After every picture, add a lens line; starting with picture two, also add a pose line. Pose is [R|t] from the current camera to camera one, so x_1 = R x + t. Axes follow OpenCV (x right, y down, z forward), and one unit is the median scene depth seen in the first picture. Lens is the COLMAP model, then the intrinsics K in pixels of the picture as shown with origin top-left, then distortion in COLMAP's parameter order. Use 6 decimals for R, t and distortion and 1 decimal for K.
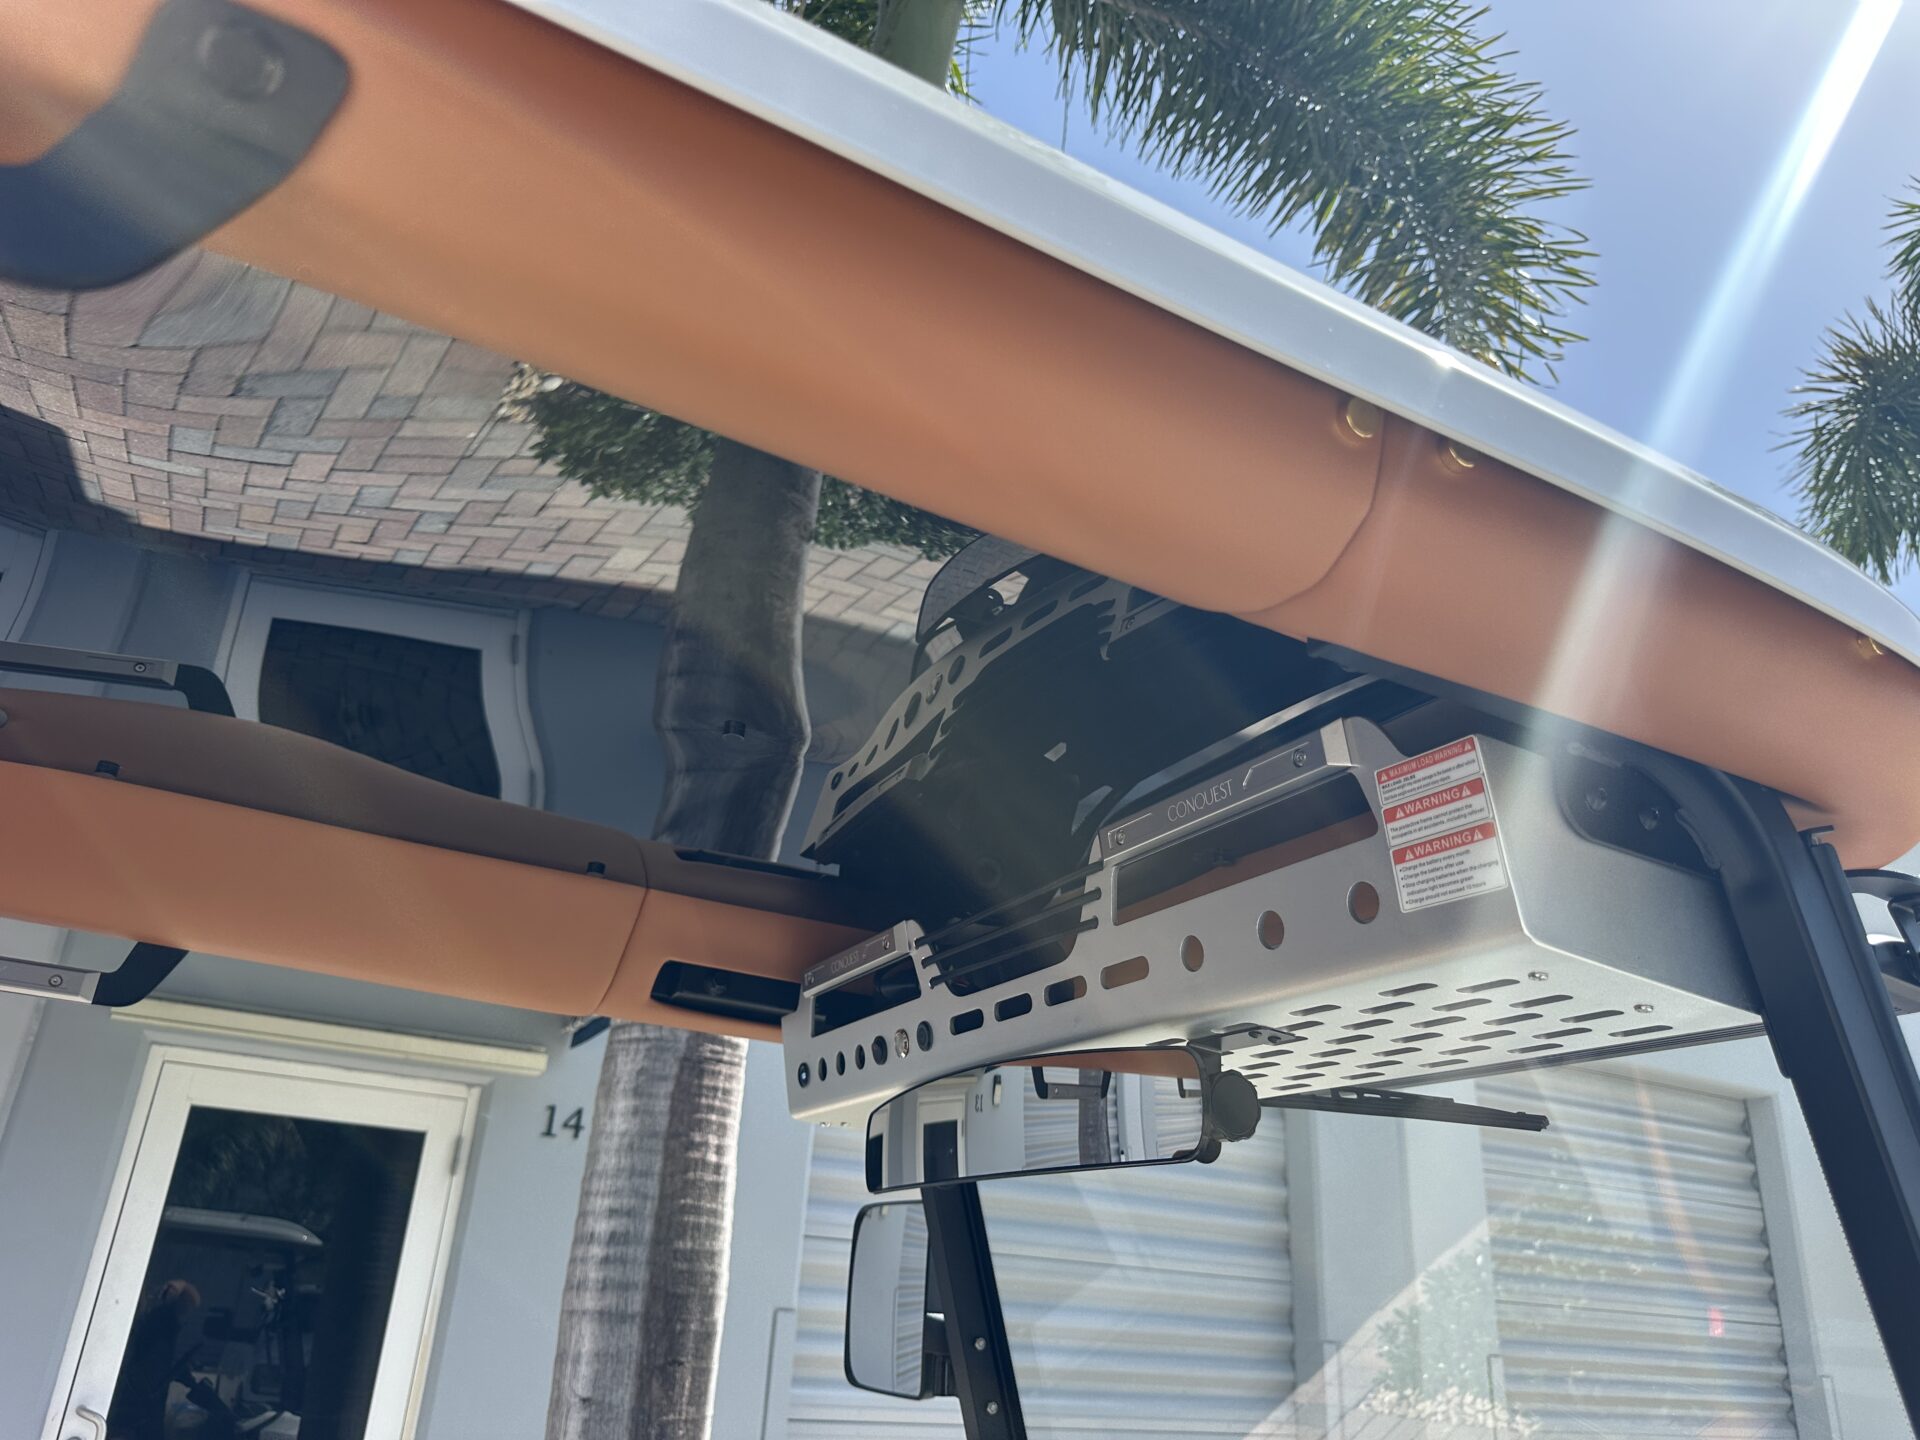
lens RADIAL K [[1393.9, 0, 962.7], [0, 1393.9, 745.0], [0, 0, 1]] dist [0.096631, -0.193533]
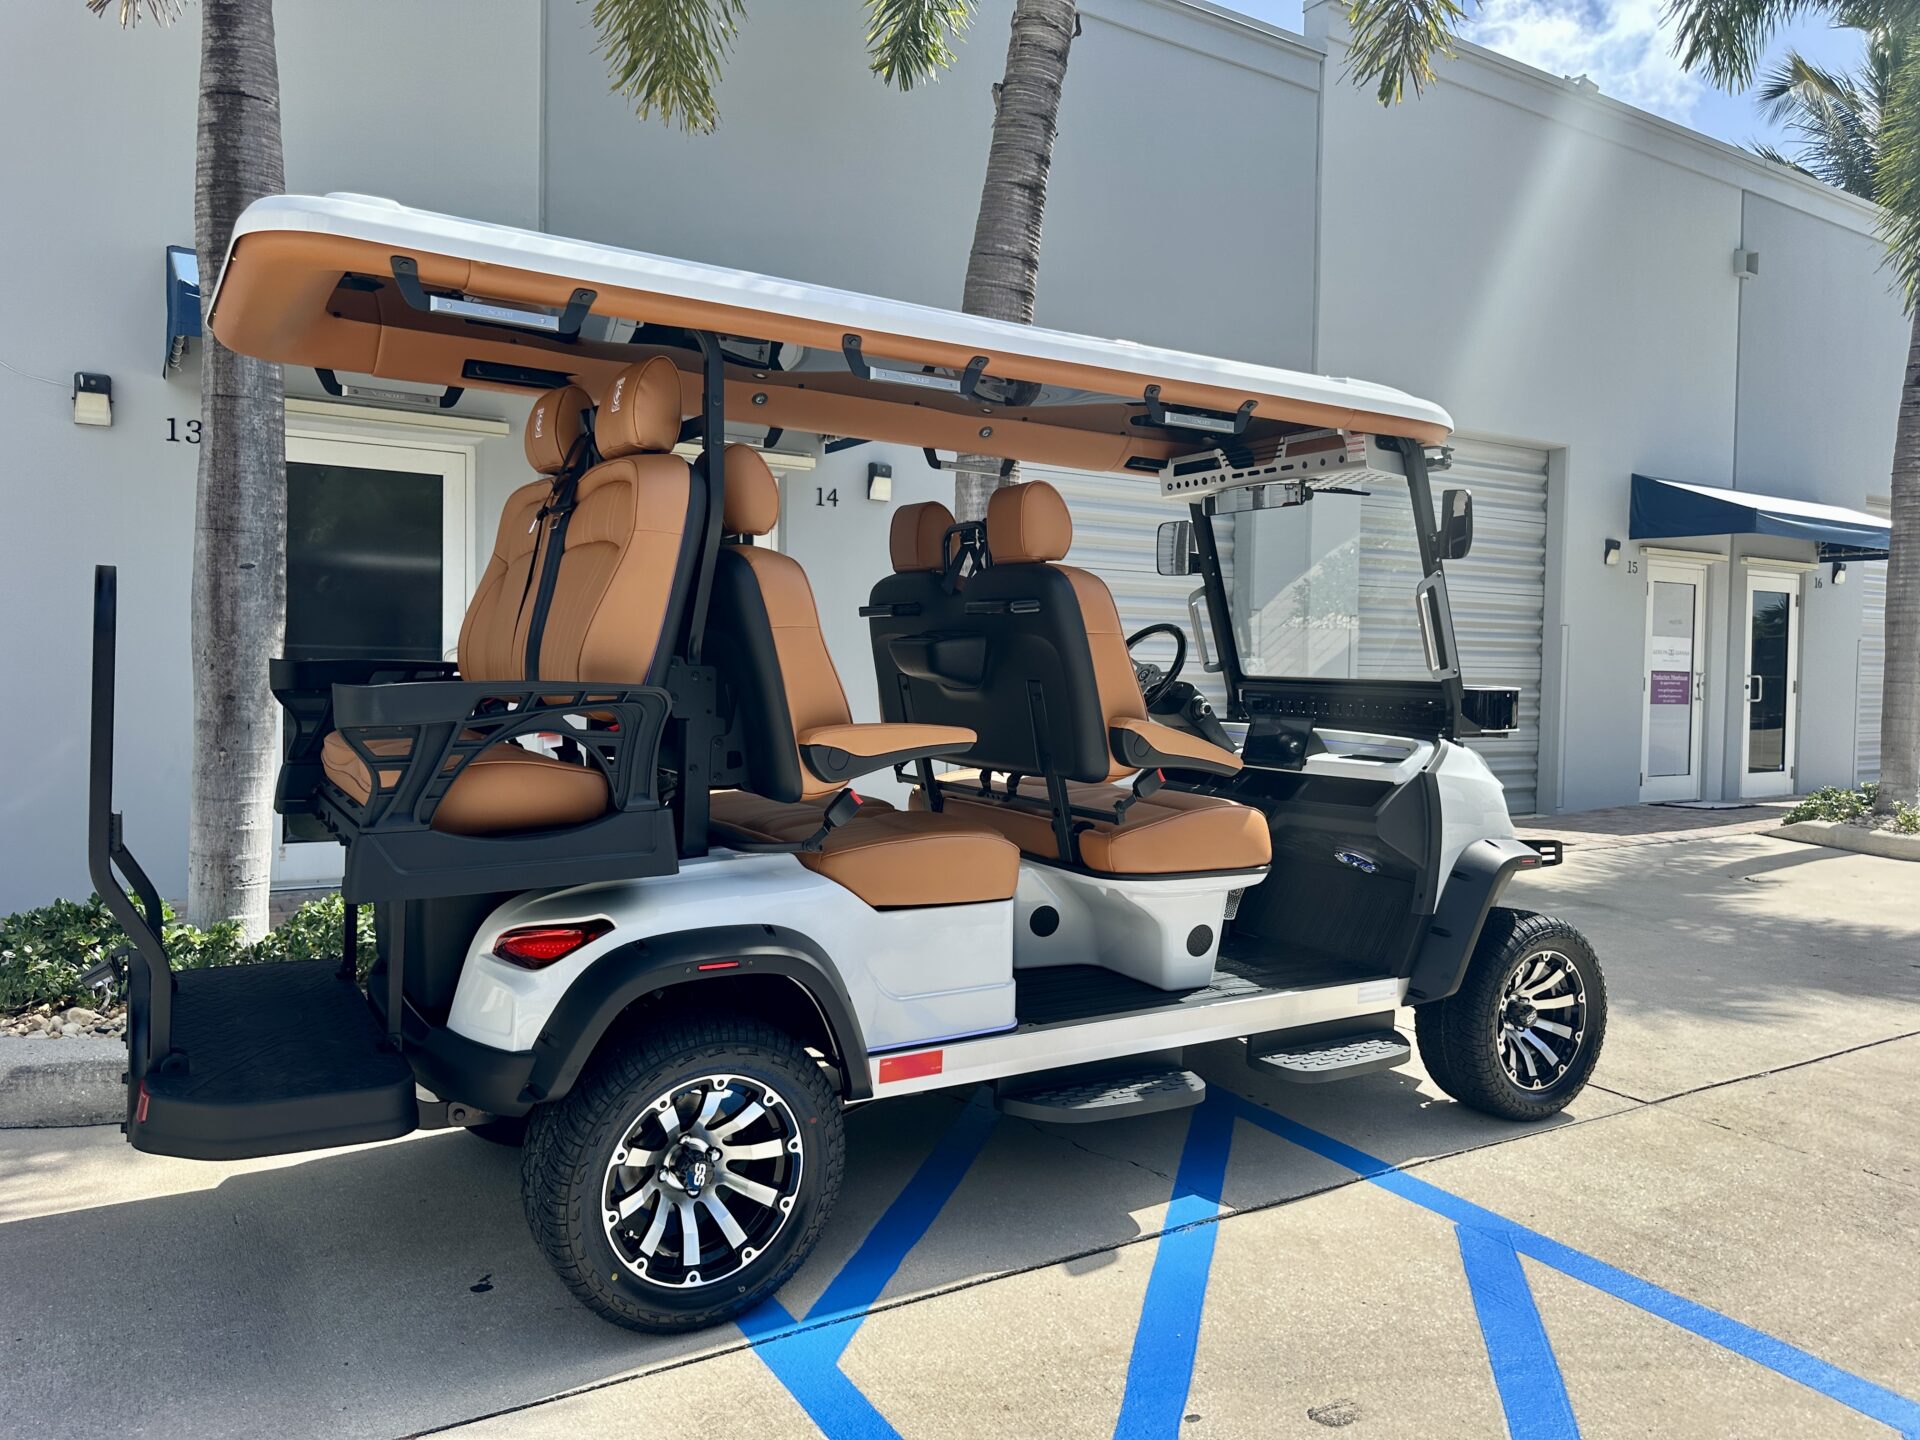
lens RADIAL K [[1324.2, 0, 963.1], [0, 1324.2, 705.8], [0, 0, 1]] dist [0.079972, -0.082904]
pose [[0.998046, -0.041480, 0.046730, -0.389094], [0.018134, 0.907963, 0.418657, -0.323092], [-0.059795, -0.416992, 0.906941, -1.070568]]
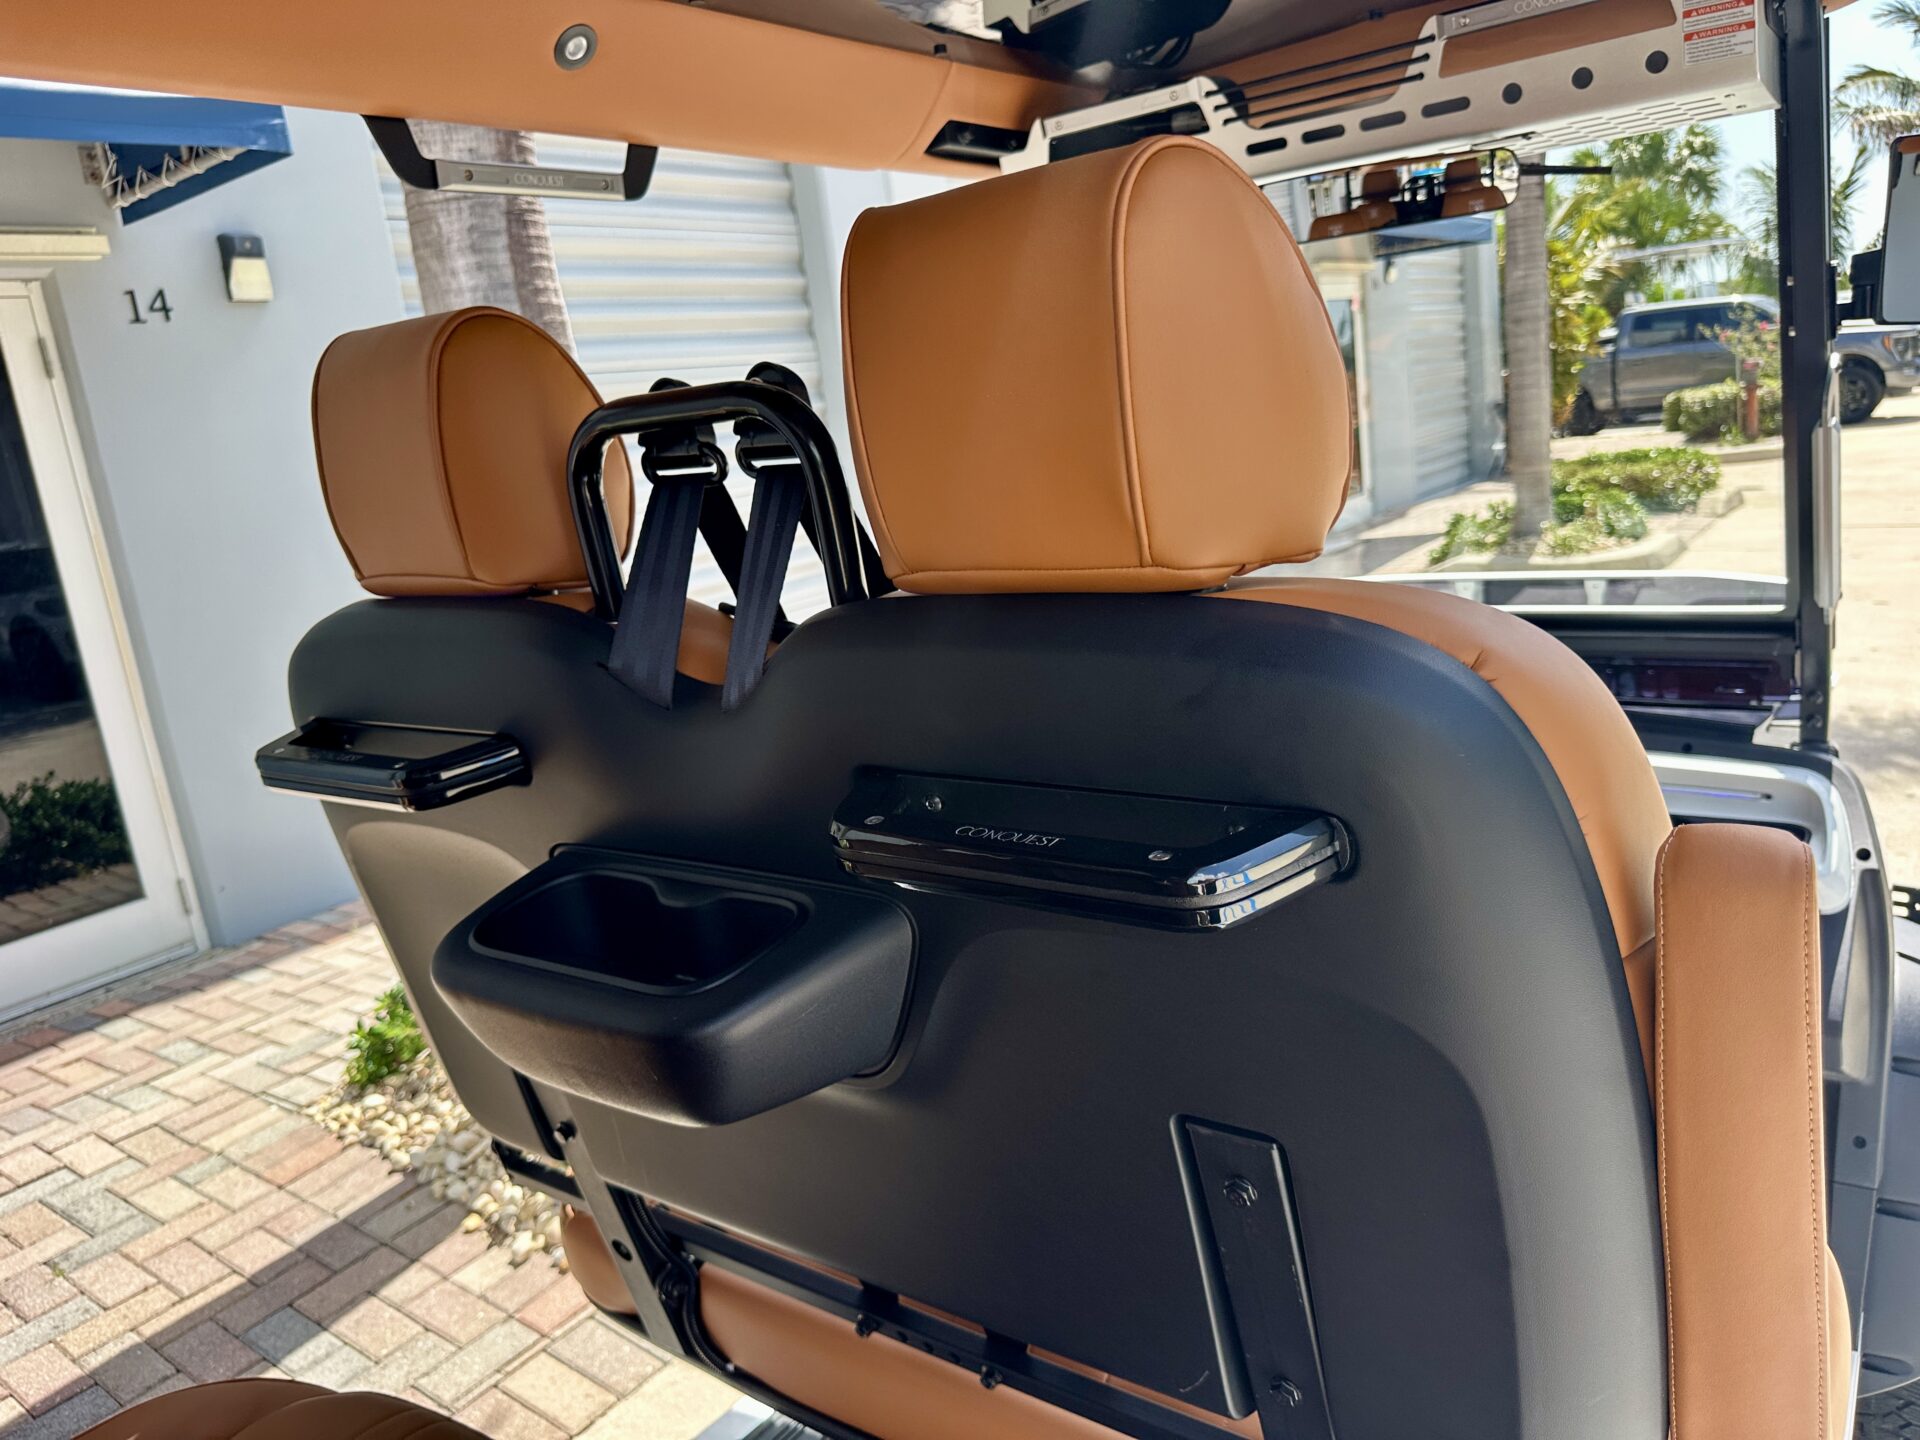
lens RADIAL K [[1395.9, 0, 953.1], [0, 1395.9, 727.0], [0, 0, 1]] dist [-0.010585, -0.006364]
pose [[0.897616, -0.253406, 0.360653, -0.393098], [0.000958, 0.819340, 0.573308, -0.061287], [-0.440777, -0.514265, 0.735695, -0.120351]]
